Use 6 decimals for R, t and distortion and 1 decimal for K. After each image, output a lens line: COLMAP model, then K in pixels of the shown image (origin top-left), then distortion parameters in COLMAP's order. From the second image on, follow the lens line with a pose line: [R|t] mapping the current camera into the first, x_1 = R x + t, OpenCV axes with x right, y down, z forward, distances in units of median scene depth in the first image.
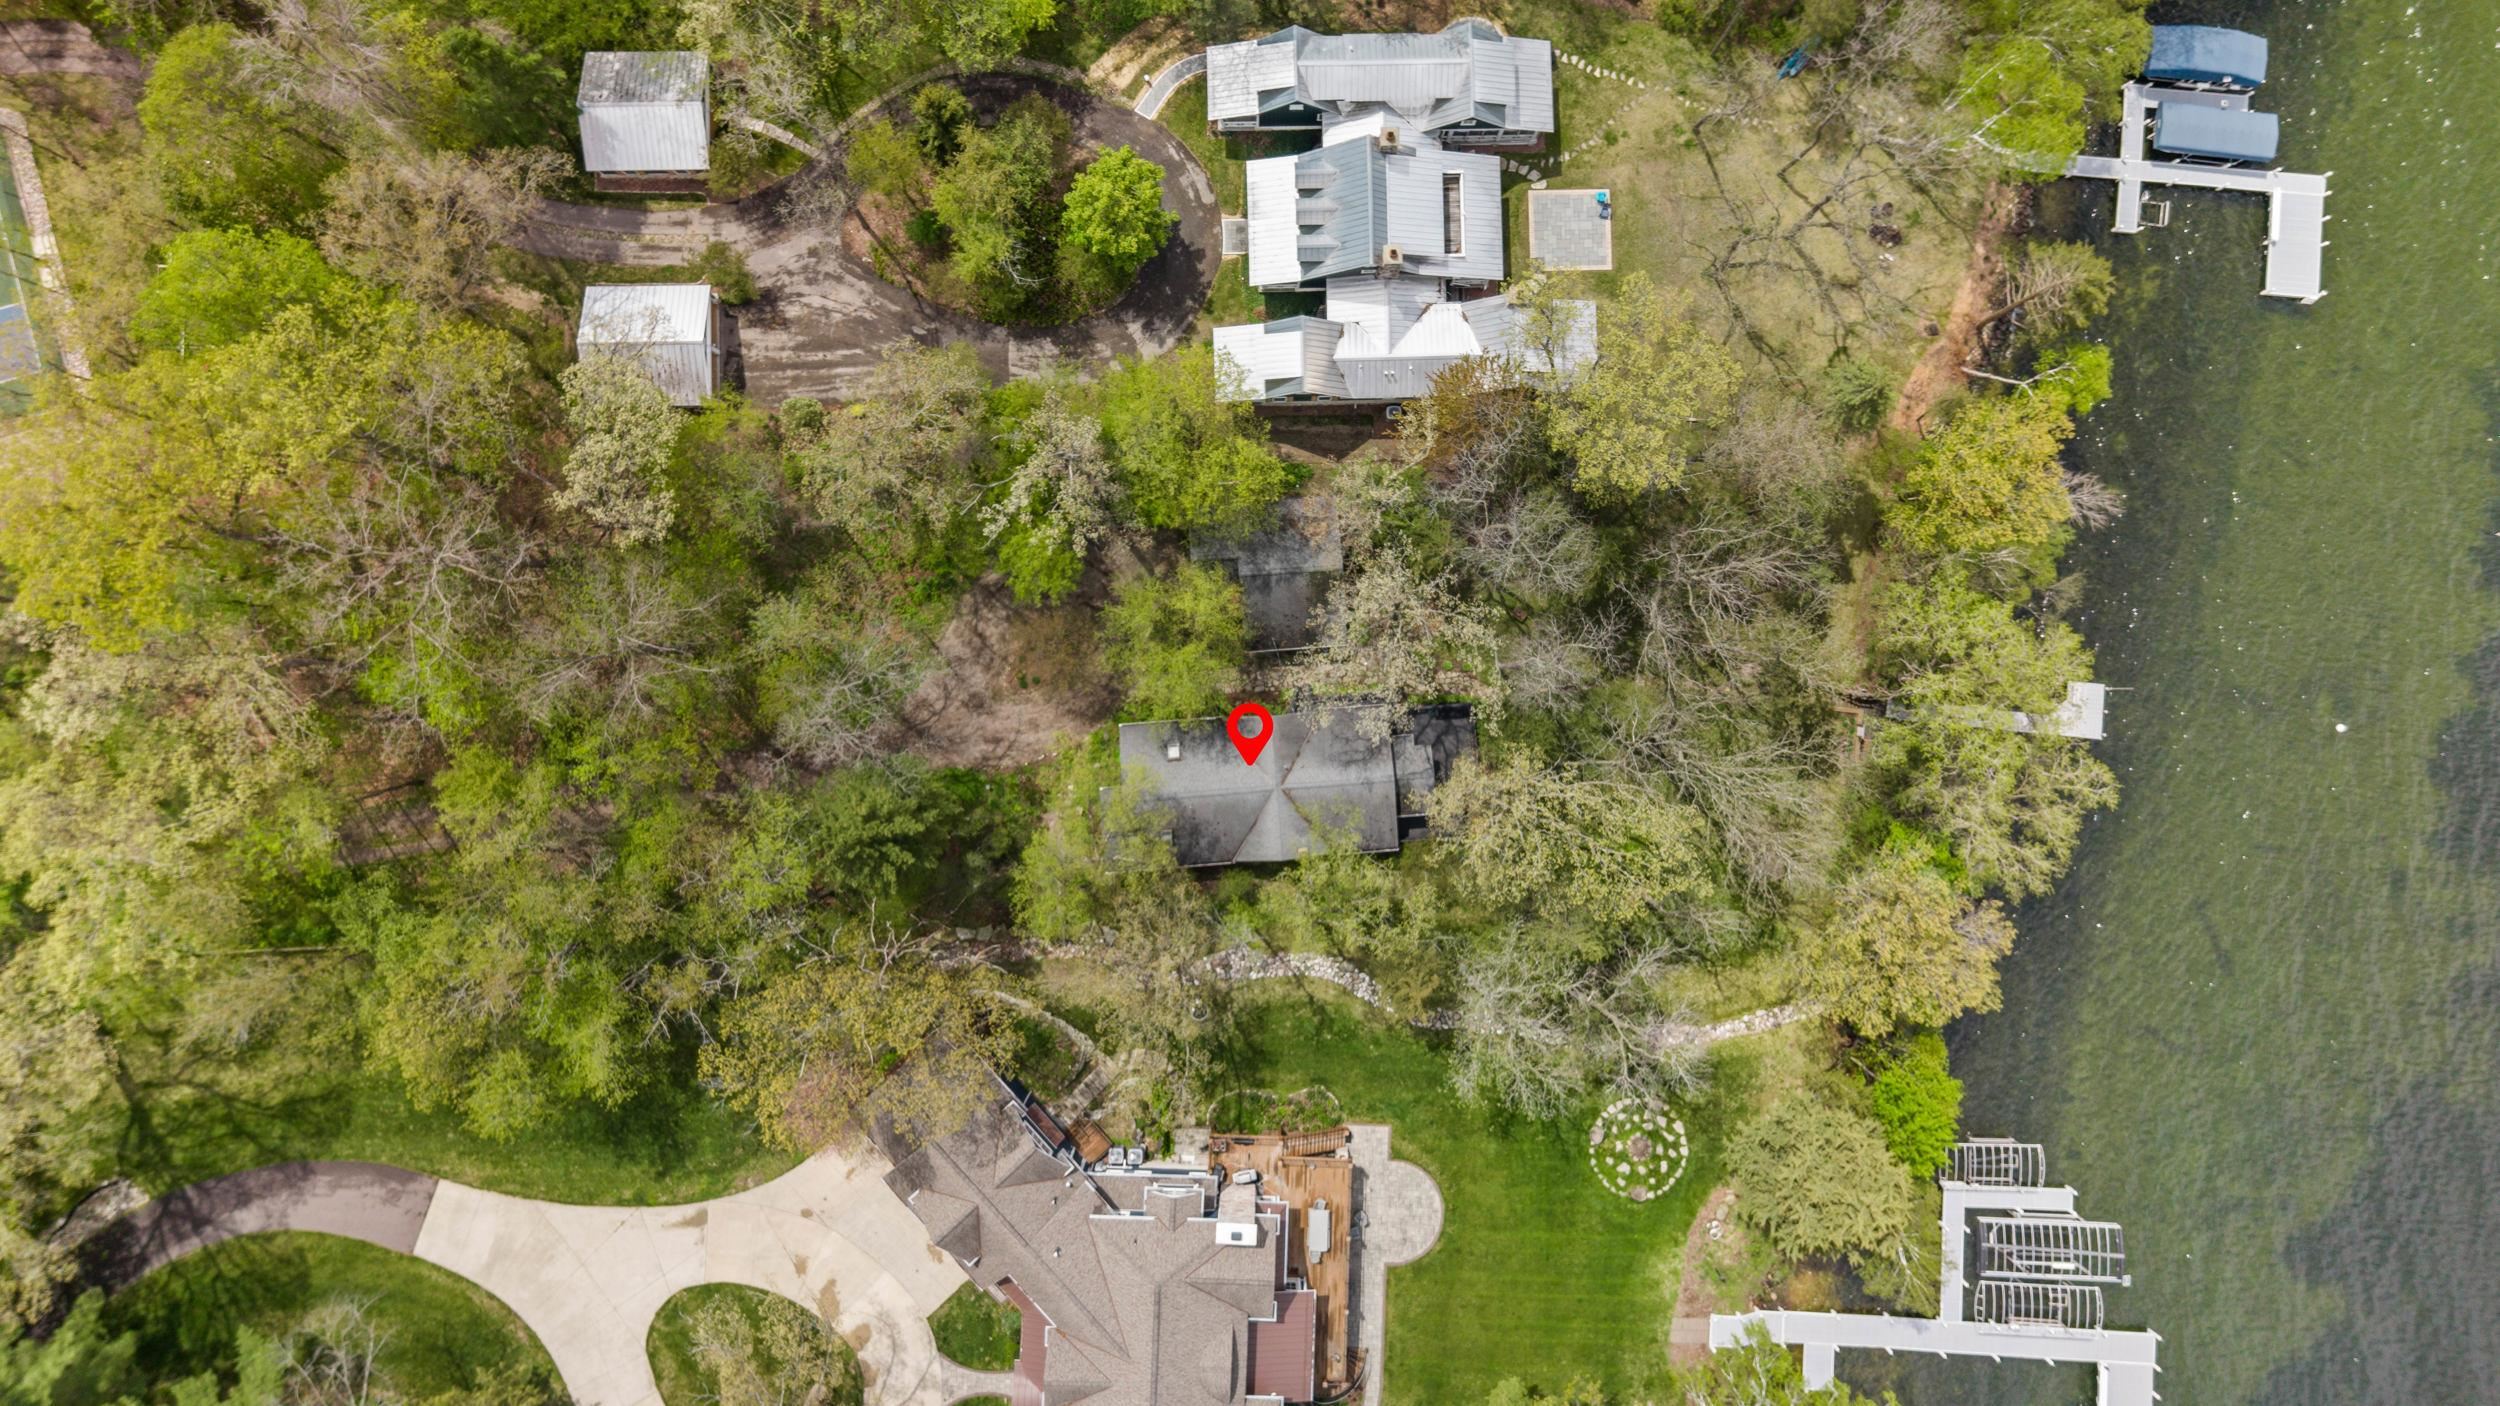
lens RADIAL K [[1663.4, 0, 1256.7], [0, 1663.4, 687.8], [0, 0, 1]] dist [0.029052, -0.025369]
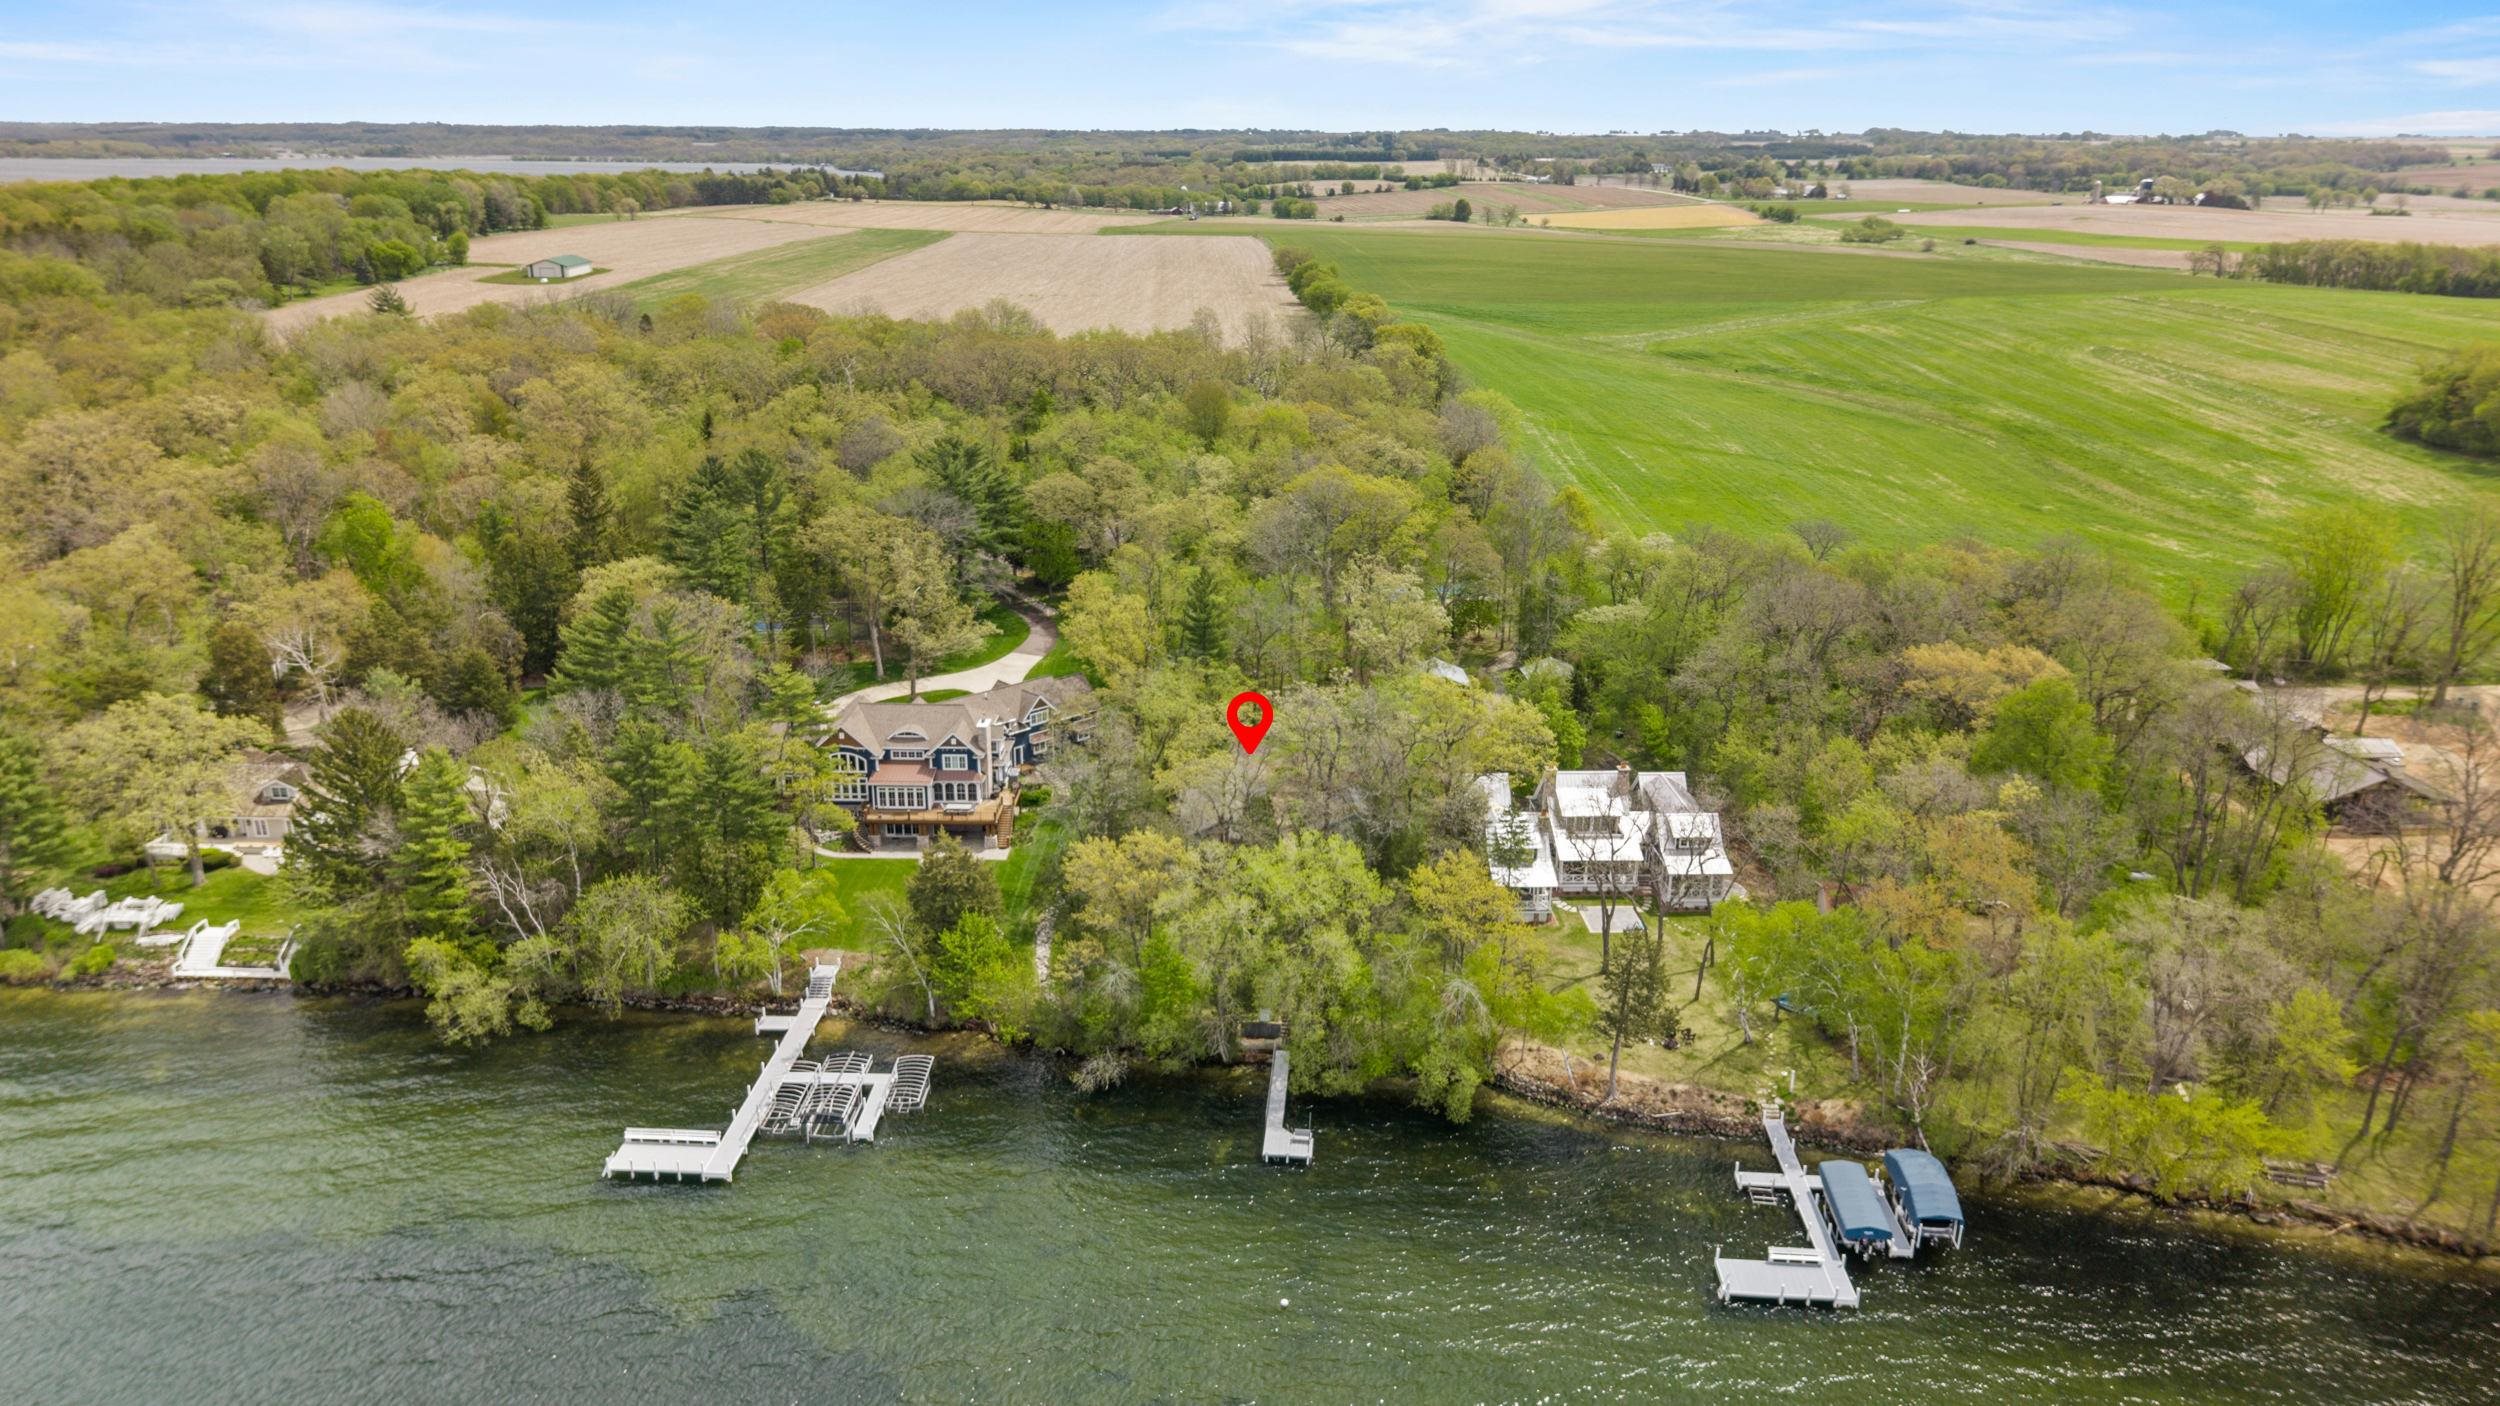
lens RADIAL K [[1663.4, 0, 1255.9], [0, 1663.4, 692.1], [0, 0, 1]] dist [0.029052, -0.025369]
pose [[0.018478, 0.299746, -0.953840, 1.499329], [-0.999124, 0.041359, -0.006359, 0.032004], [0.037544, 0.953122, 0.300248, 0.381221]]
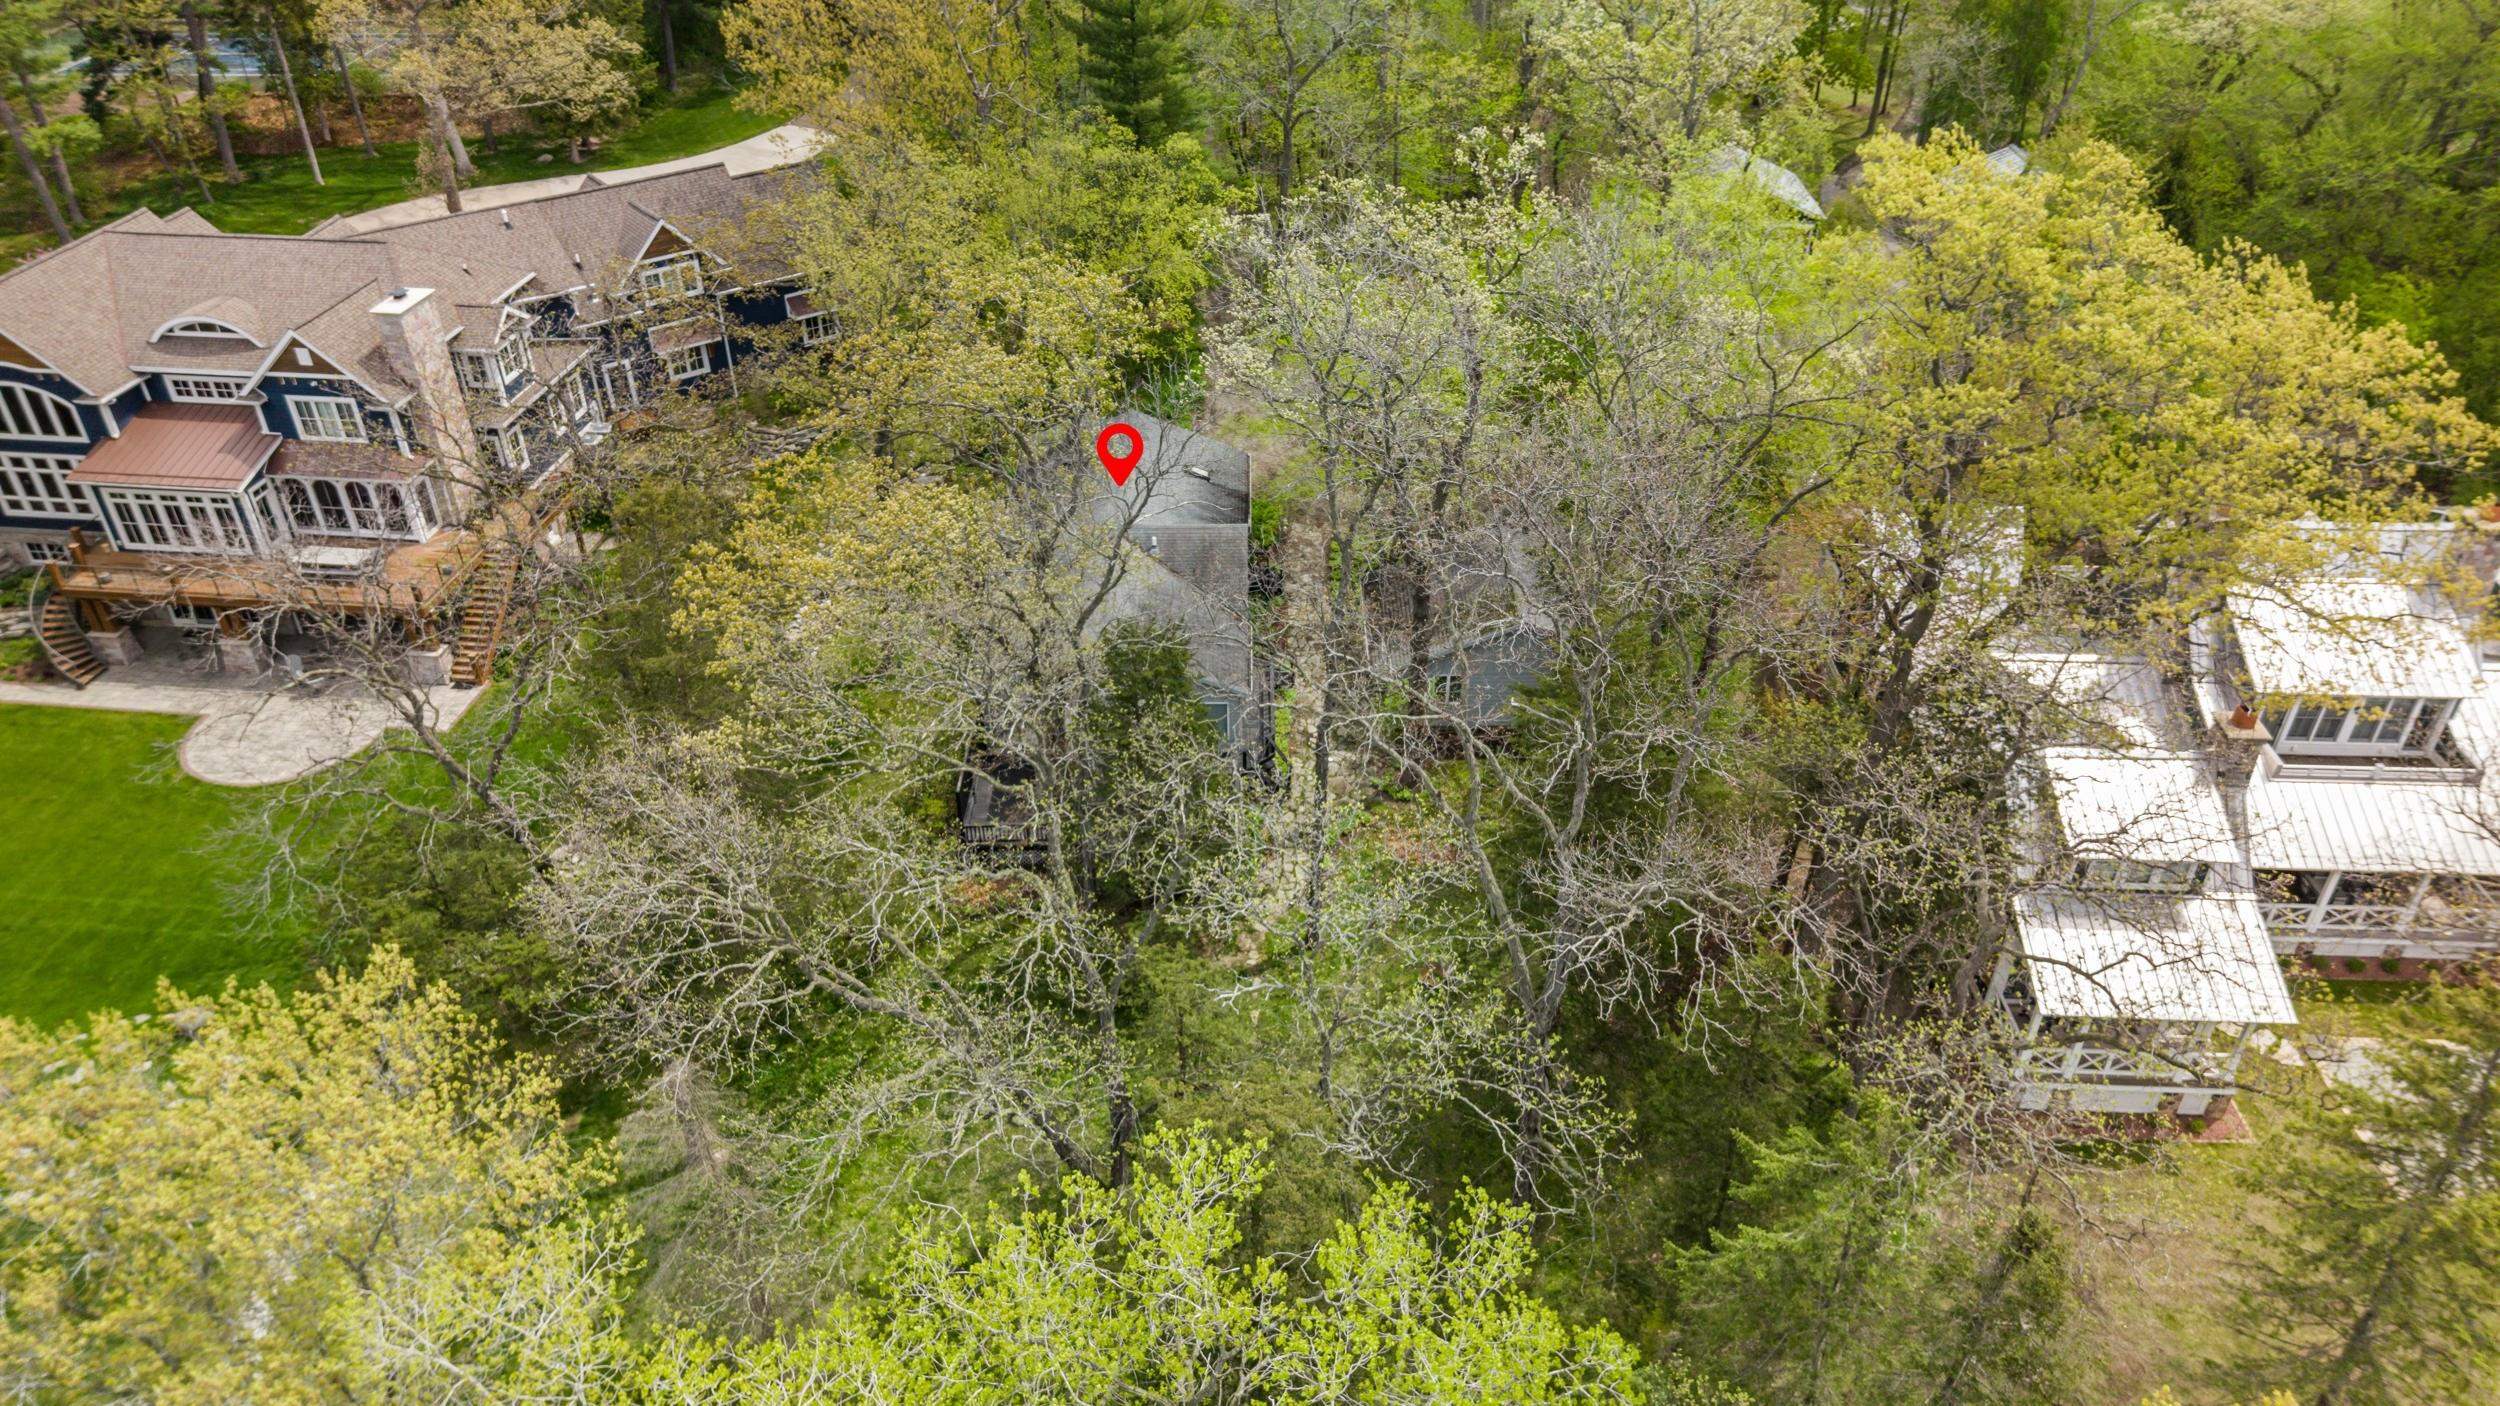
lens RADIAL K [[1663.4, 0, 1256.3], [0, 1663.4, 719.0], [0, 0, 1]] dist [0.029052, -0.025369]
pose [[-0.077483, 0.557245, -0.826725, 0.481665], [-0.995740, -0.001674, 0.092195, -0.035600], [0.049991, 0.830346, 0.555001, 0.704915]]
